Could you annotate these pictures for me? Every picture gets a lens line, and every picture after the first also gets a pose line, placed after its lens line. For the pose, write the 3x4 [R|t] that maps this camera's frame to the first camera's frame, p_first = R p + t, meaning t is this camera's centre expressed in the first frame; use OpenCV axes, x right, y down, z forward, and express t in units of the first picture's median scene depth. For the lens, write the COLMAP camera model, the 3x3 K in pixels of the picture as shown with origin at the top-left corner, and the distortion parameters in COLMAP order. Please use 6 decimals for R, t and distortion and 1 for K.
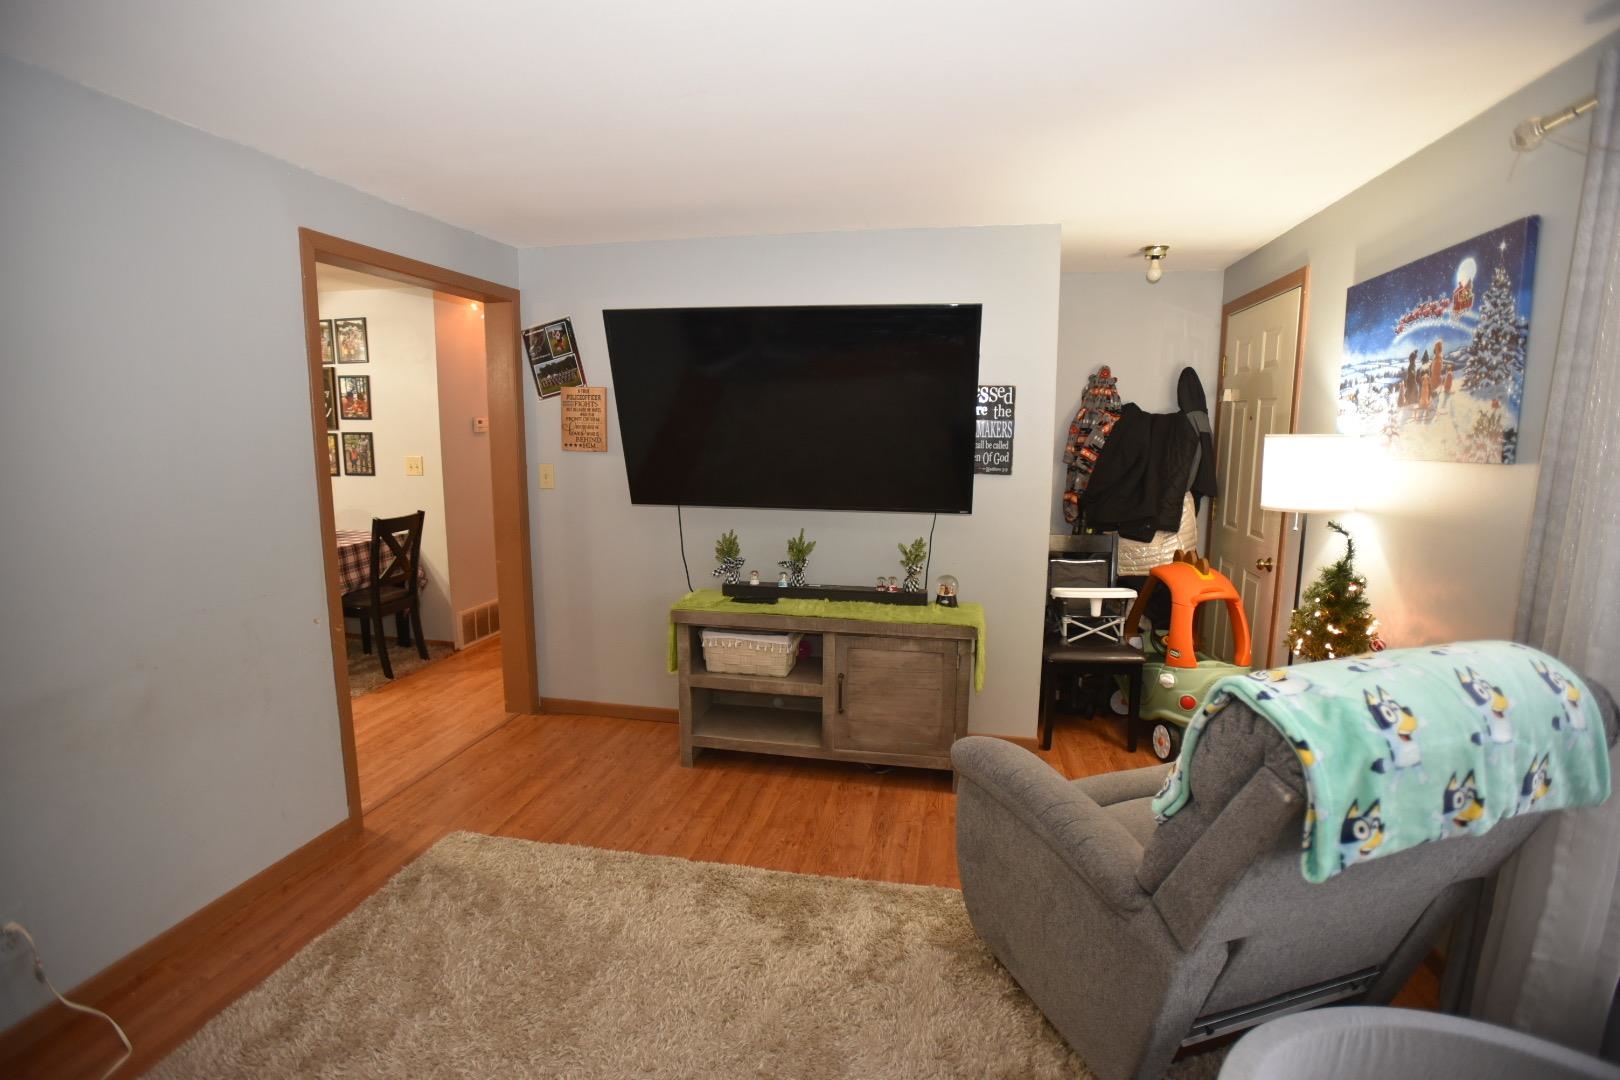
lens RADIAL K [[770.4, 0, 809.2], [0, 770.4, 541.1], [0, 0, 1]] dist [-0.062352, 0.020389]
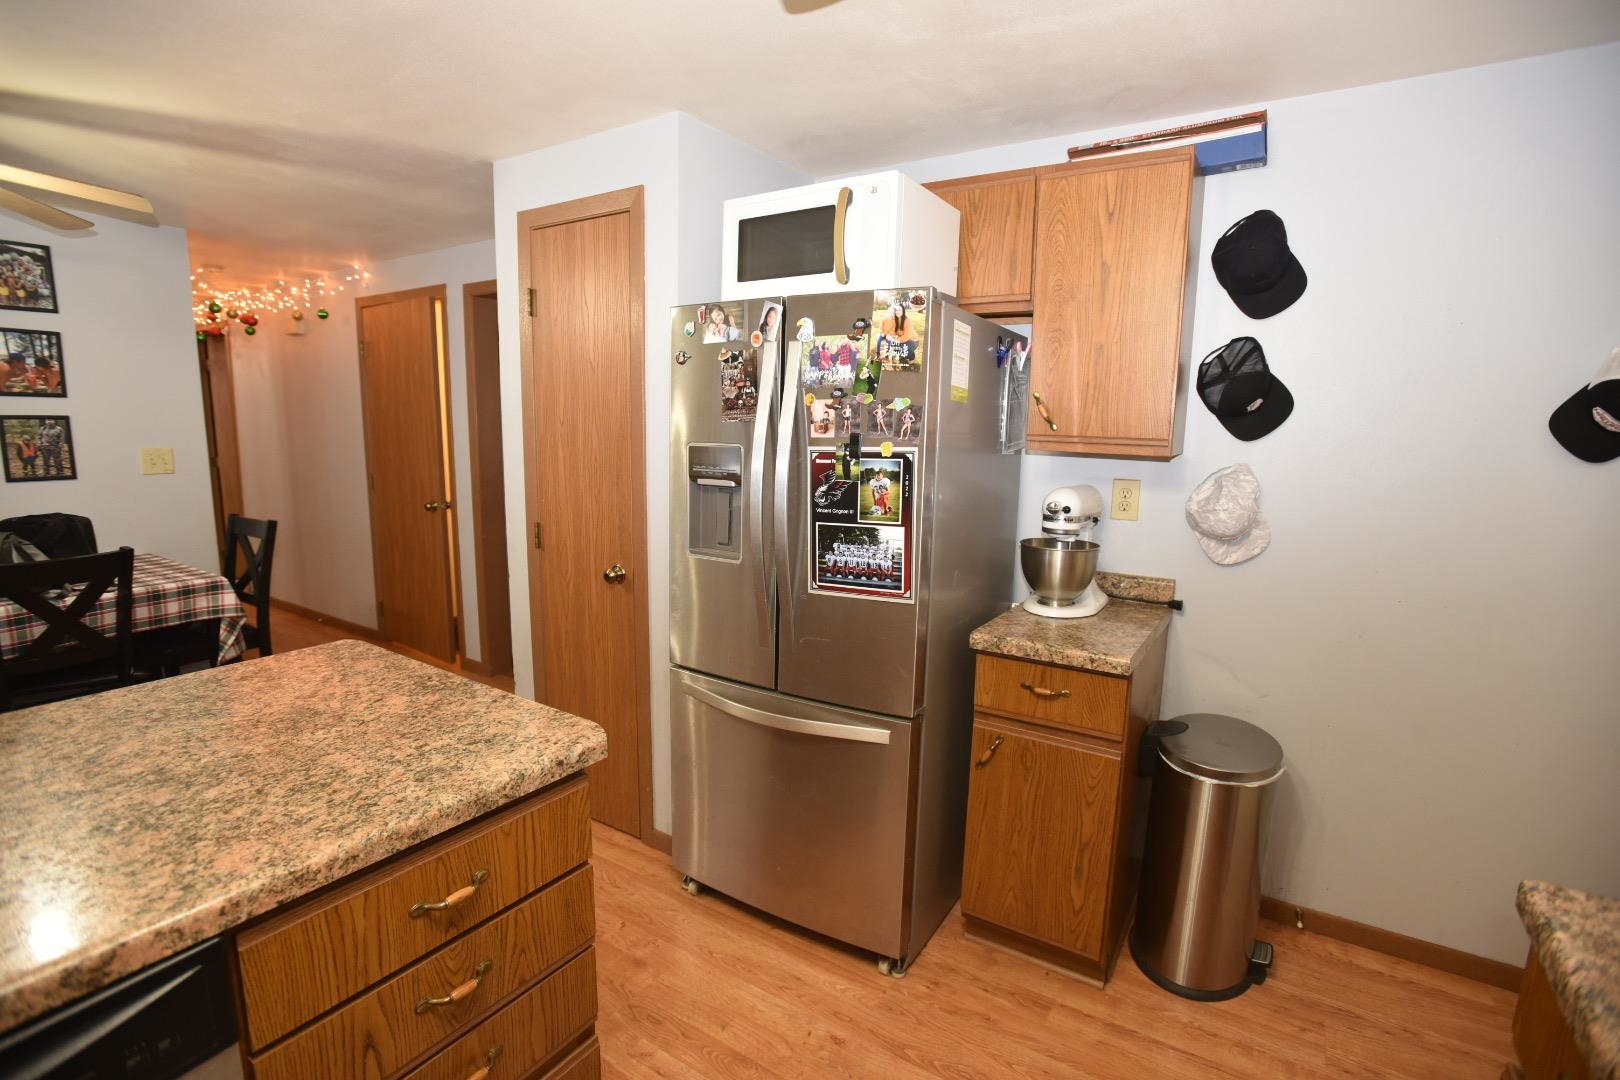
lens RADIAL K [[770.4, 0, 806.2], [0, 770.4, 544.0], [0, 0, 1]] dist [-0.062352, 0.020389]
pose [[0.357734, -0.151448, 0.921461, -0.992737], [0.122023, 0.985882, 0.114663, -0.024165], [-0.925817, 0.071421, 0.371163, 0.137424]]
